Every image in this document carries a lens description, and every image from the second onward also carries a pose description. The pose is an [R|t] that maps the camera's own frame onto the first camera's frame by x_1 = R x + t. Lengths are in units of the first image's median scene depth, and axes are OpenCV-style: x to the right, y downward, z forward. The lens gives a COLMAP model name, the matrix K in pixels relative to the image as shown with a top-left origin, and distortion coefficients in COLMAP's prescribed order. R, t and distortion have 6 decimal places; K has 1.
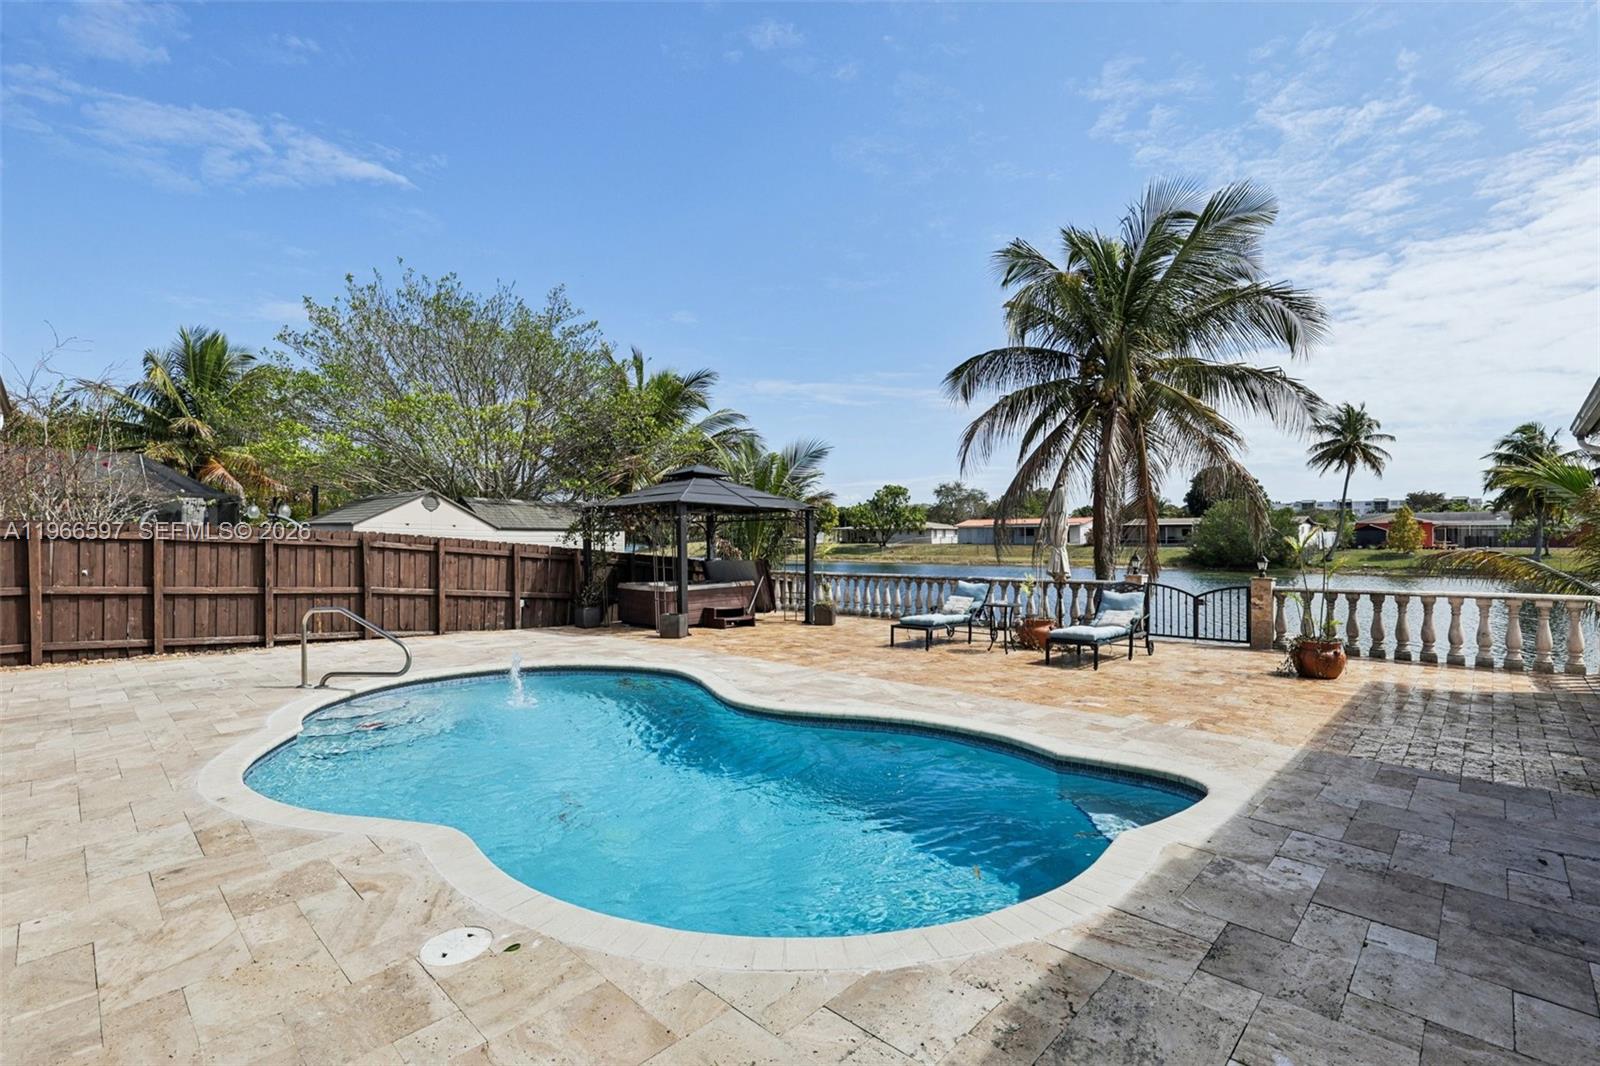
lens RADIAL K [[775.6, 0, 802.1], [0, 775.6, 535.6], [0, 0, 1]] dist [-0.028921, -0.001437]
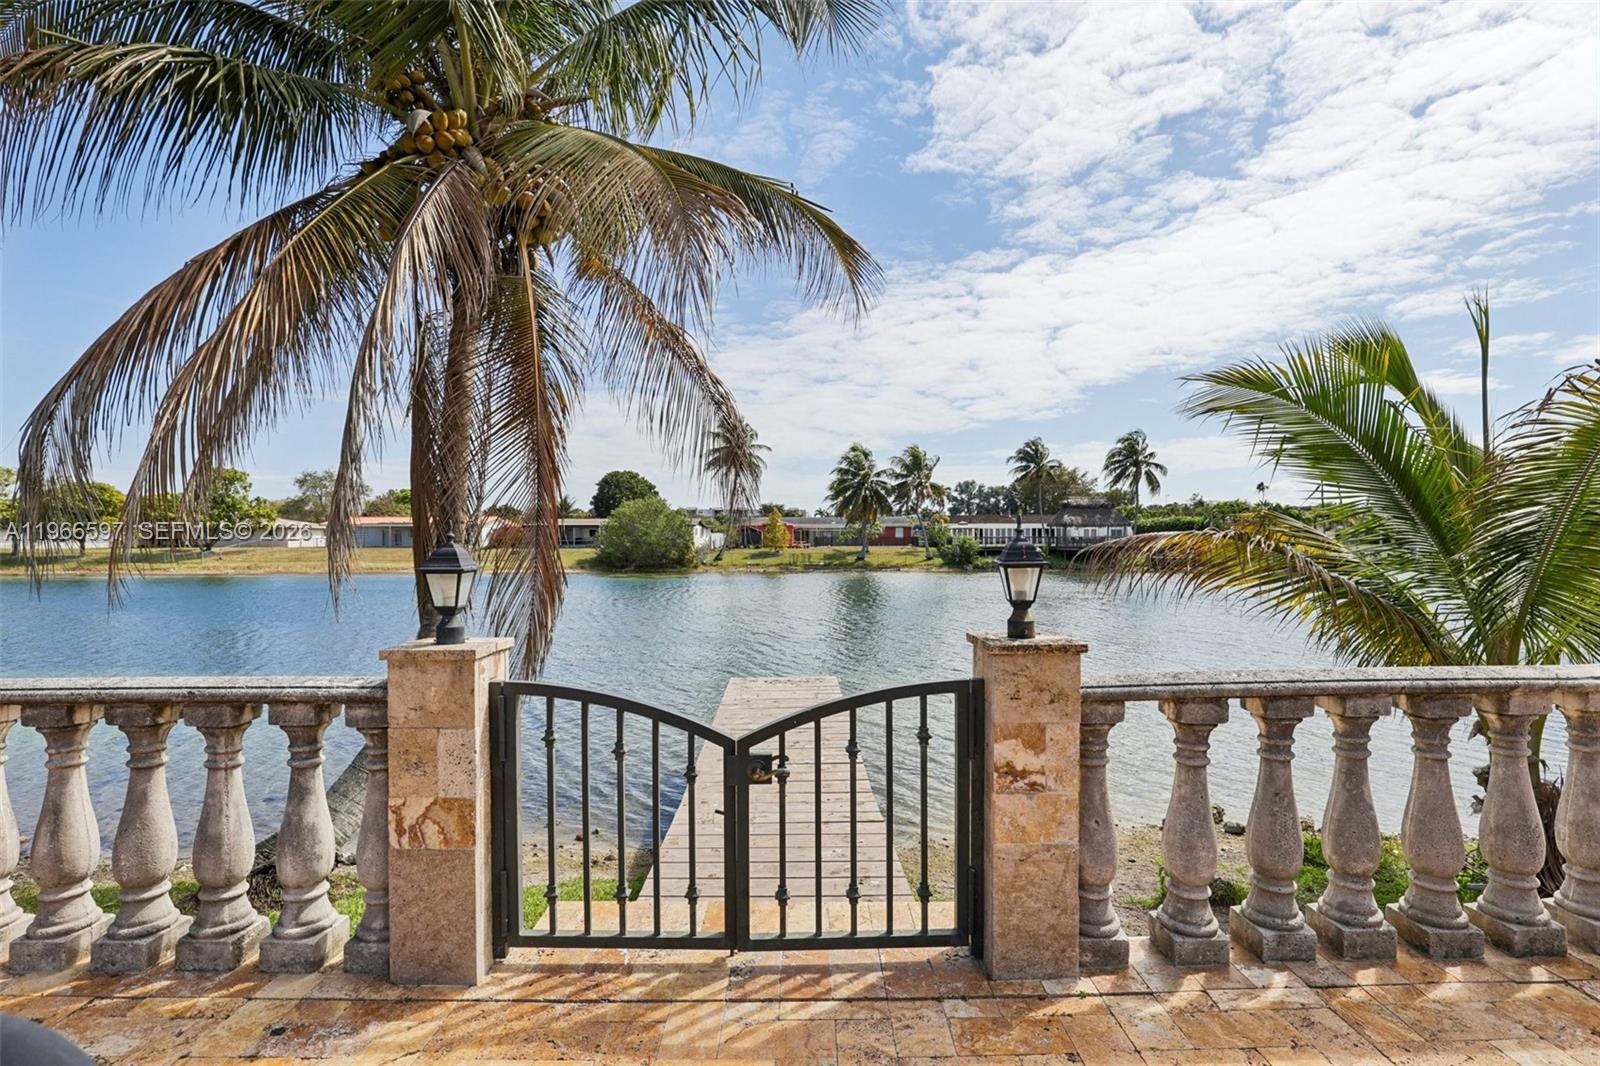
lens RADIAL K [[775.6, 0, 802.1], [0, 775.6, 535.6], [0, 0, 1]] dist [-0.028921, -0.001437]
pose [[0.746089, 0.001126, 0.665846, 0.050452], [0.001928, 0.999991, -0.003852, 0.003304], [-0.665844, 0.004157, 0.746080, 0.108518]]
